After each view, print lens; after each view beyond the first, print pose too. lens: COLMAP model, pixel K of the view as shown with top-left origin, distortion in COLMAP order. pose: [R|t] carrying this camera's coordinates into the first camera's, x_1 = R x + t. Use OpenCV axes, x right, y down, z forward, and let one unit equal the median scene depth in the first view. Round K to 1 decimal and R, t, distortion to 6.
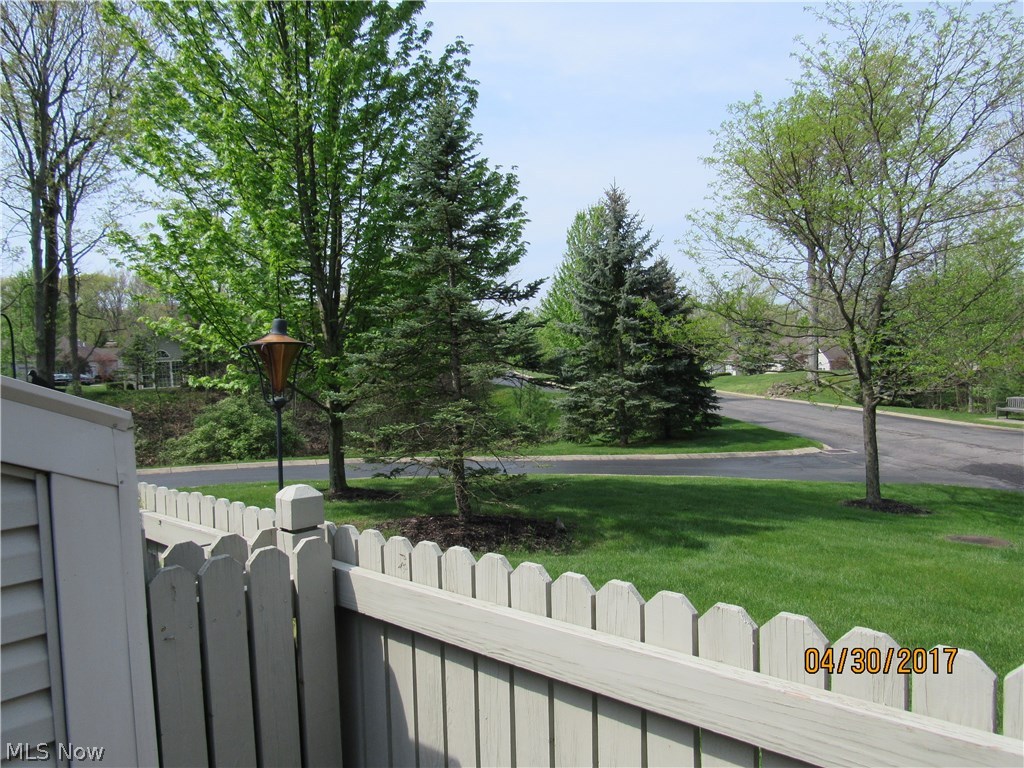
lens RADIAL K [[733.8, 0, 513.1], [0, 733.8, 384.3], [0, 0, 1]] dist [-0.033162, 0.017606]
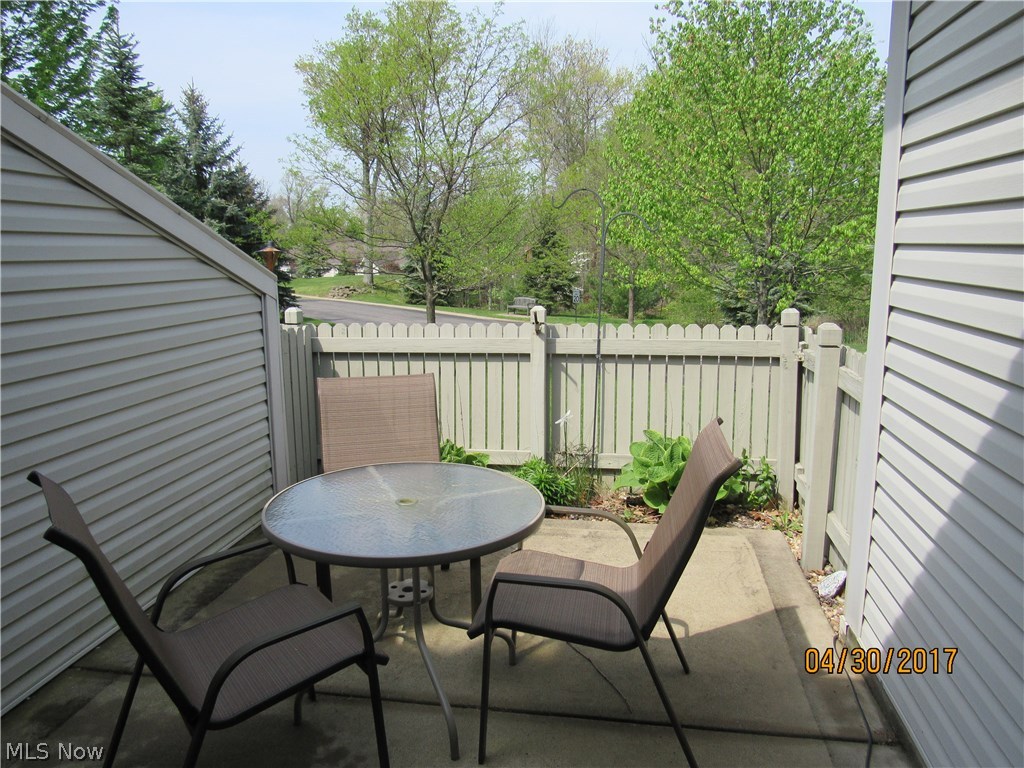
lens RADIAL K [[733.8, 0, 512.8], [0, 733.8, 382.1], [0, 0, 1]] dist [-0.033162, 0.017606]
pose [[0.826924, -0.060510, 0.559048, -0.082261], [-0.011262, 0.992212, 0.124054, 0.005167], [-0.562200, -0.108879, 0.819802, -0.117953]]
